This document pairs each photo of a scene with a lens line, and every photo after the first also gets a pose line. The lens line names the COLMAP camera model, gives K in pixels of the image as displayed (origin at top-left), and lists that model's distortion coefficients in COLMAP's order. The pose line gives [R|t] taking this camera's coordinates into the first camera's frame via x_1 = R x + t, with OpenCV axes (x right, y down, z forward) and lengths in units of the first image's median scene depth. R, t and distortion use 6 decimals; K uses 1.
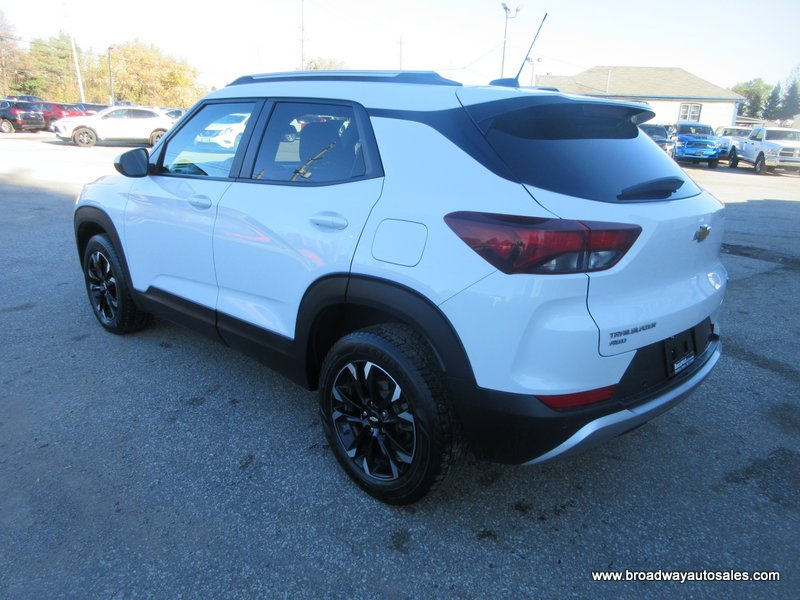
lens RADIAL K [[566.2, 0, 400.0], [0, 566.2, 300.0], [0, 0, 1]] dist [0.000565, -0.000541]
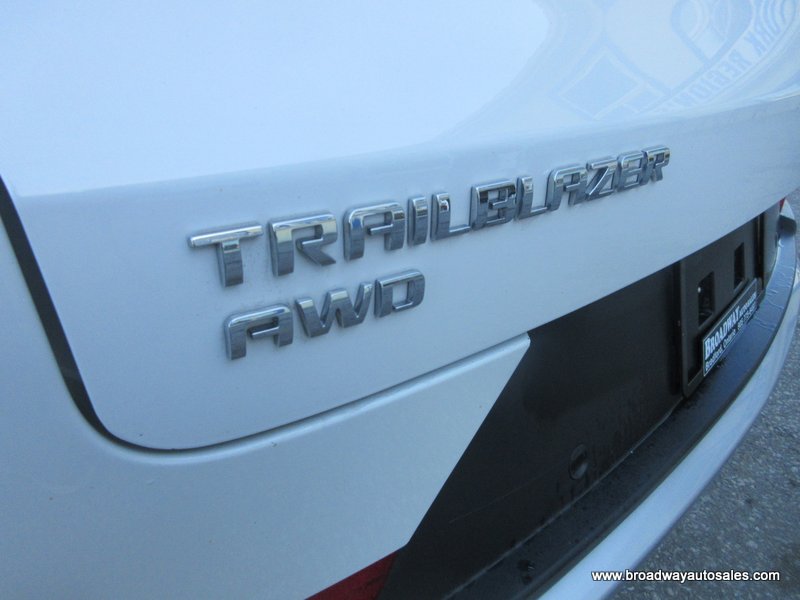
lens RADIAL K [[566.2, 0, 400.0], [0, 566.2, 300.0], [0, 0, 1]] dist [0.000565, -0.000541]
pose [[0.998425, -0.020703, 0.052137, 0.377249], [0.009735, 0.979251, 0.202416, 0.047693], [-0.055246, -0.201590, 0.977911, 0.859460]]
